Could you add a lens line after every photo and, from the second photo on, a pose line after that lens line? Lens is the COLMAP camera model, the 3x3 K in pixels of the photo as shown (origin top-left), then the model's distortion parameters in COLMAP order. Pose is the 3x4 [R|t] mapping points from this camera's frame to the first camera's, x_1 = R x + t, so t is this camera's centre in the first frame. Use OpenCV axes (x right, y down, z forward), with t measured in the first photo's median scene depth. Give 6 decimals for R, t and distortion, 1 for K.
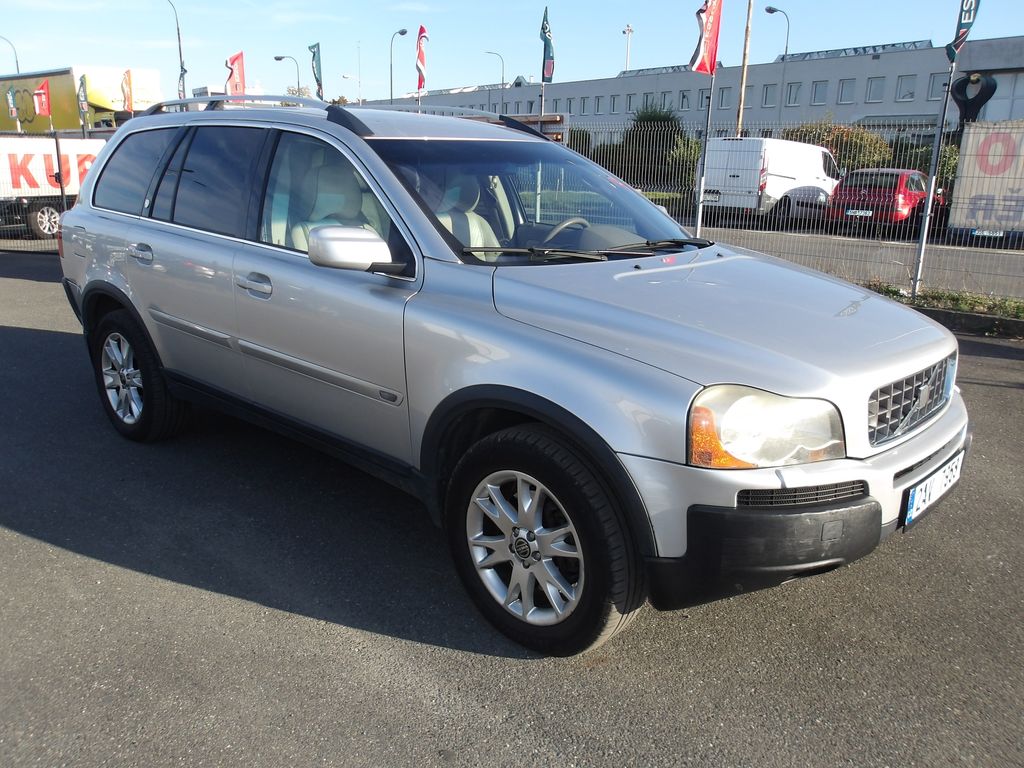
lens RADIAL K [[870.5, 0, 504.2], [0, 870.5, 388.2], [0, 0, 1]] dist [-0.005357, 0.007583]
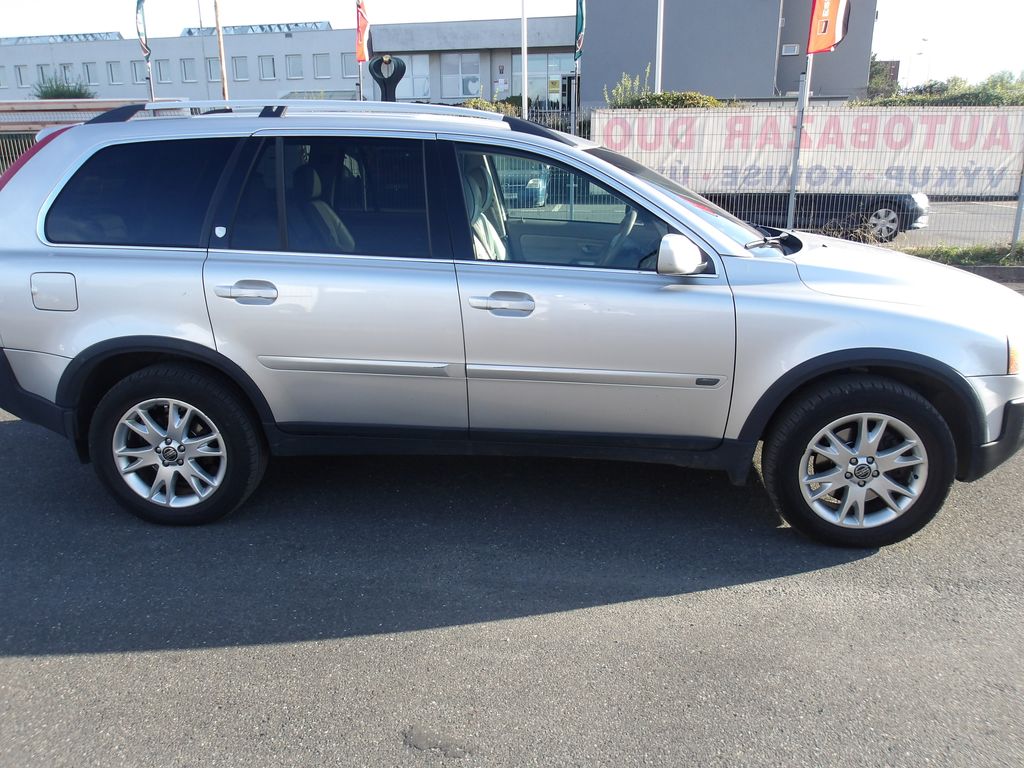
lens RADIAL K [[870.5, 0, 506.1], [0, 870.5, 385.5], [0, 0, 1]] dist [-0.005357, 0.007583]
pose [[0.785806, -0.195843, 0.586647, -0.327615], [0.180821, 0.979845, 0.084899, -0.042321], [-0.591450, 0.039364, 0.805380, 0.080391]]
